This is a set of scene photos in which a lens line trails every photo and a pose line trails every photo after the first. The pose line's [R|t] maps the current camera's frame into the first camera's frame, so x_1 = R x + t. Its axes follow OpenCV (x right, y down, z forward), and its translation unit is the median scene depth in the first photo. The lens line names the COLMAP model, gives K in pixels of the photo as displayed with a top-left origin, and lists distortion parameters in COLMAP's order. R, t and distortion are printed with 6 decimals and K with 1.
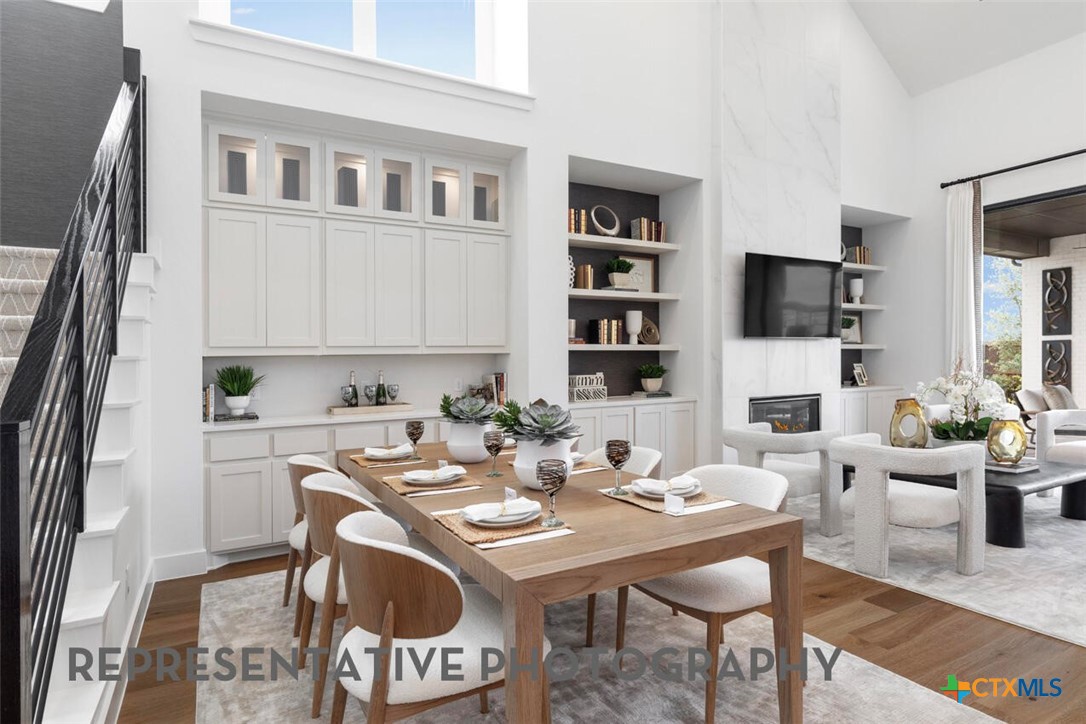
lens RADIAL K [[608.8, 0, 531.6], [0, 608.8, 365.3], [0, 0, 1]] dist [0.029206, -0.018970]
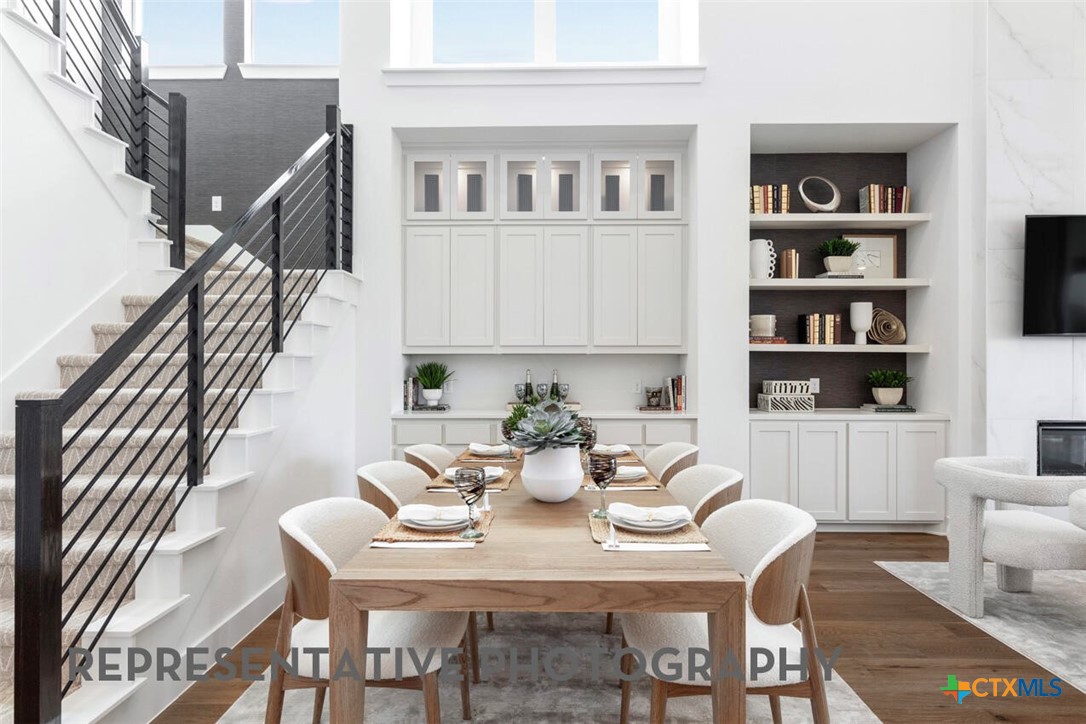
lens RADIAL K [[608.8, 0, 531.6], [0, 608.8, 365.3], [0, 0, 1]] dist [0.029206, -0.018970]
pose [[0.865008, 0.017633, -0.501448, 0.214565], [-0.020375, 0.999792, 0.000009, 0.001912], [0.501344, 0.010209, 0.865188, 0.096080]]
